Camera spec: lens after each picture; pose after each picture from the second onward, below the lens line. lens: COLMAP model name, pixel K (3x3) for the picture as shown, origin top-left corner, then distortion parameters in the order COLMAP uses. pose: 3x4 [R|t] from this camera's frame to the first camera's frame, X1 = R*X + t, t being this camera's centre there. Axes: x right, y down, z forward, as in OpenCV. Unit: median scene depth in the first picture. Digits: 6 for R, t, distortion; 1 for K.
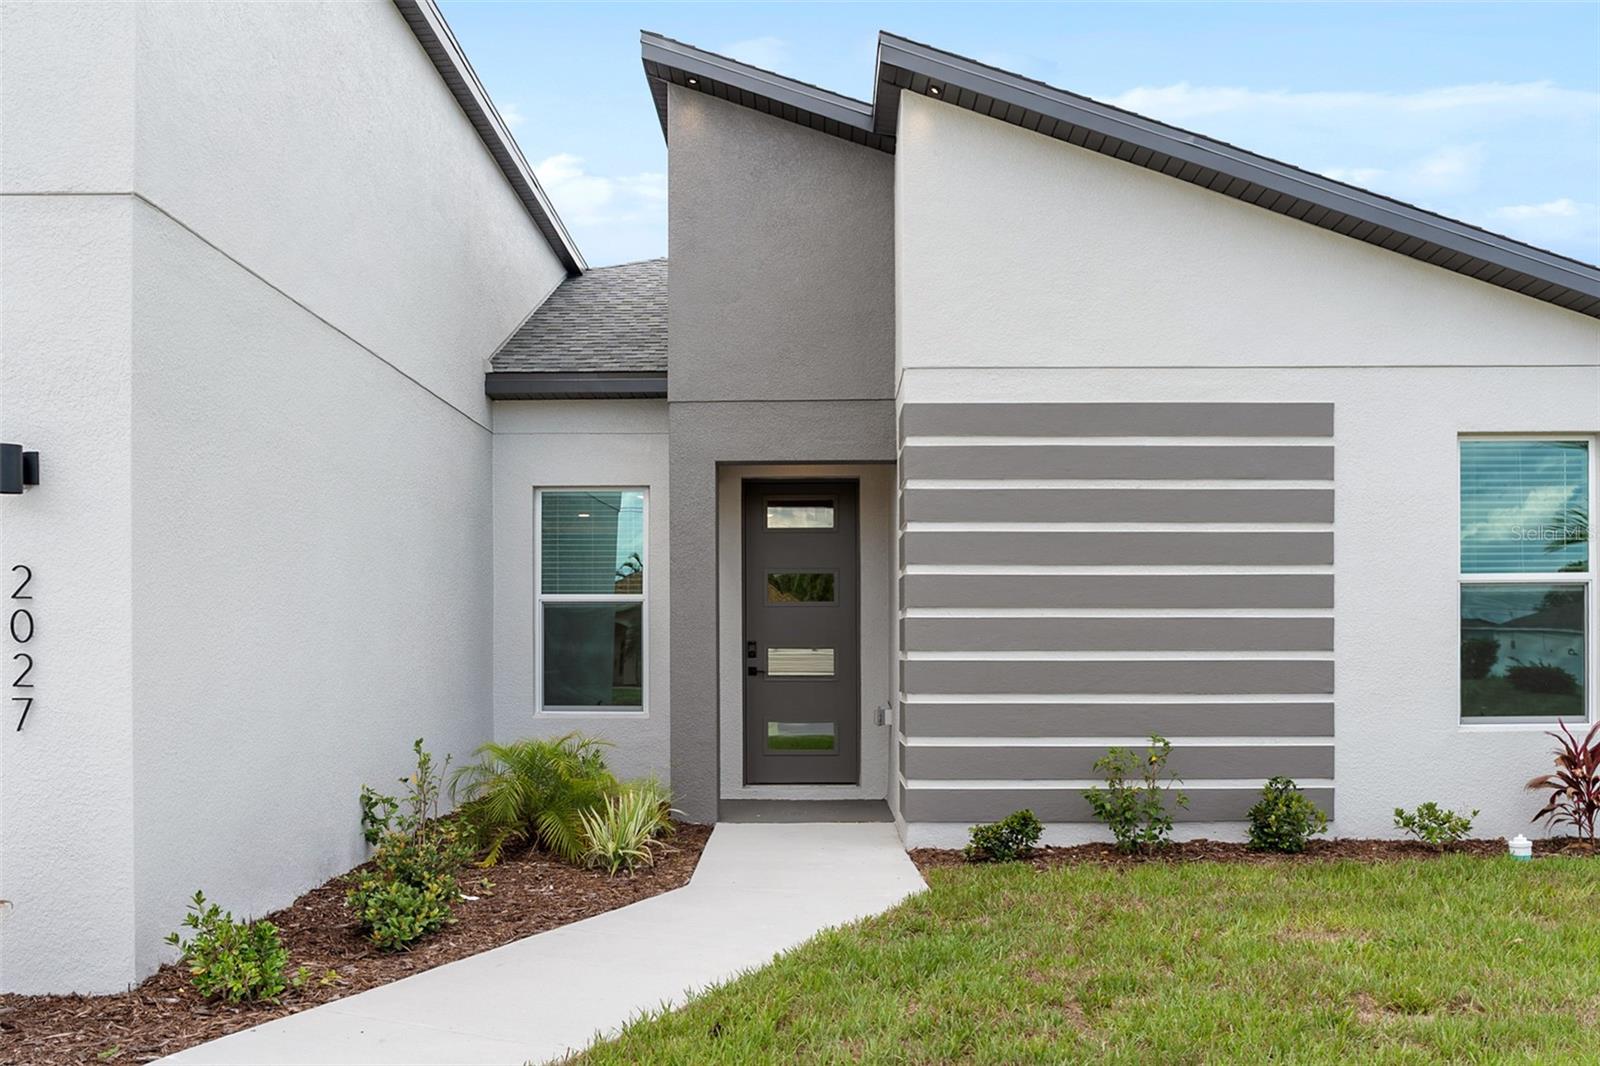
lens RADIAL K [[1462.5, 0, 800.8], [0, 1462.5, 538.1], [0, 0, 1]] dist [-0.014061, 0.000000]
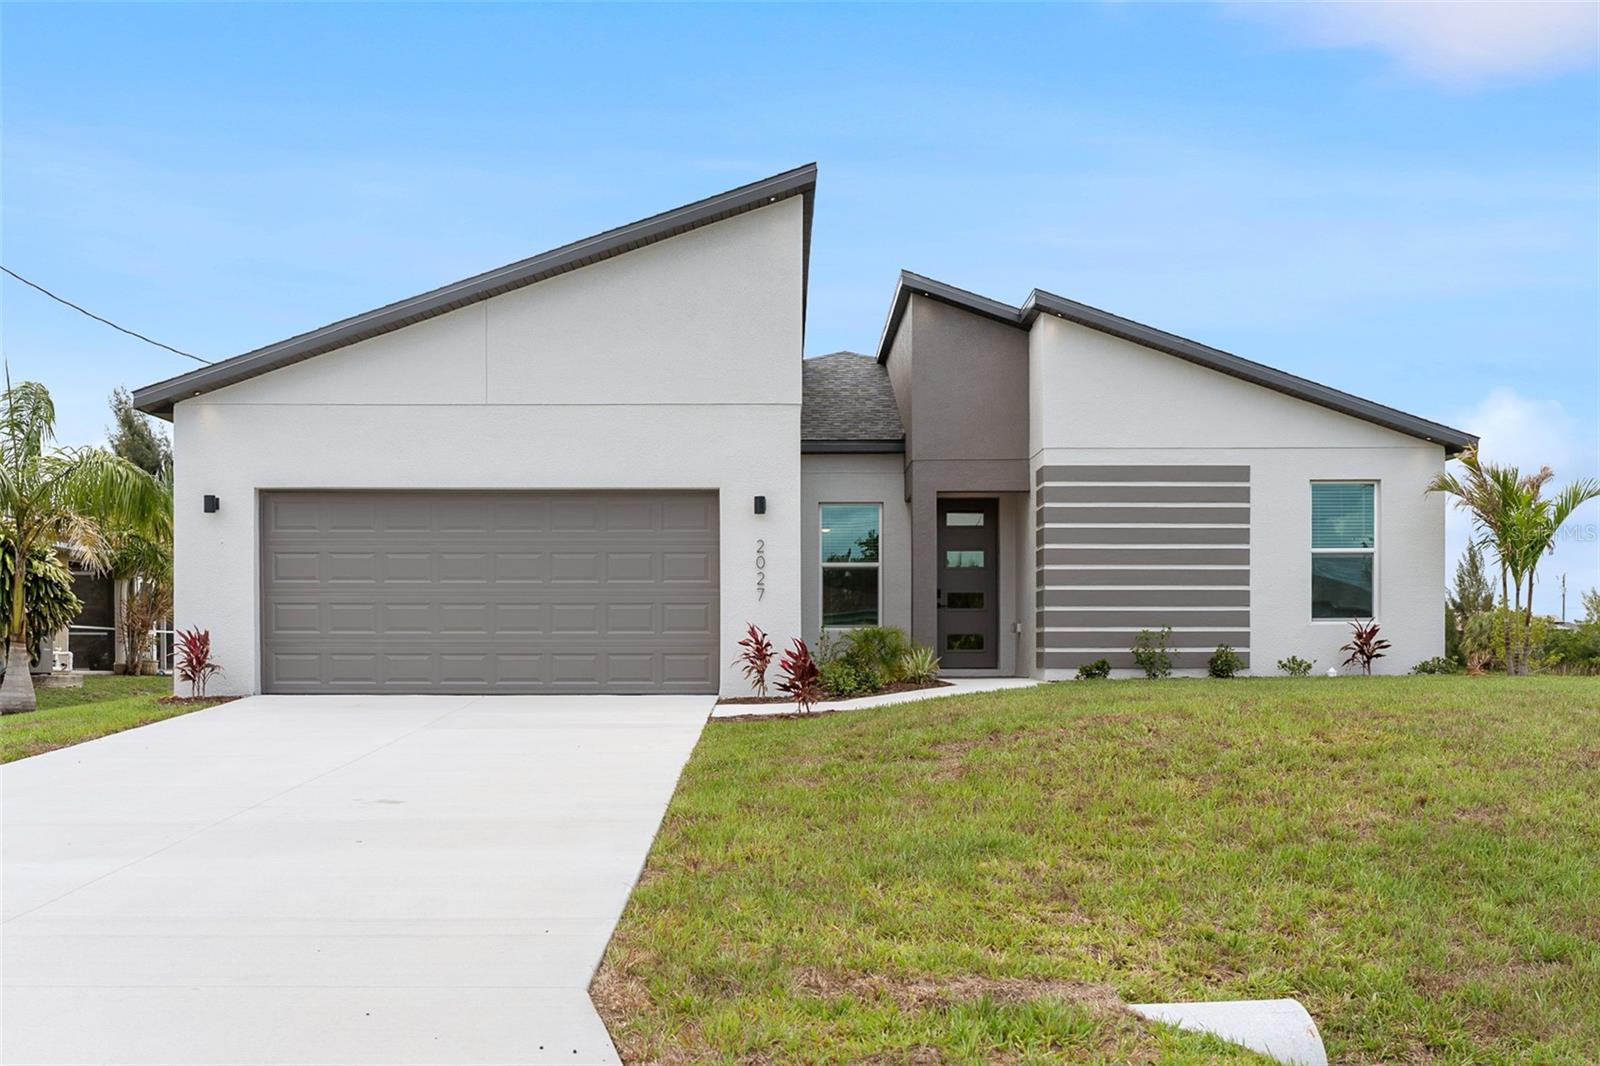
lens RADIAL K [[1615.1, 0, 805.0], [0, 1615.1, 535.6], [0, 0, 1]] dist [-0.018941, 0.000000]
pose [[0.999382, 0.000419, 0.035145, -0.341991], [-0.000491, 0.999998, 0.002038, 0.002261], [-0.035144, -0.002054, 0.999380, -1.250647]]
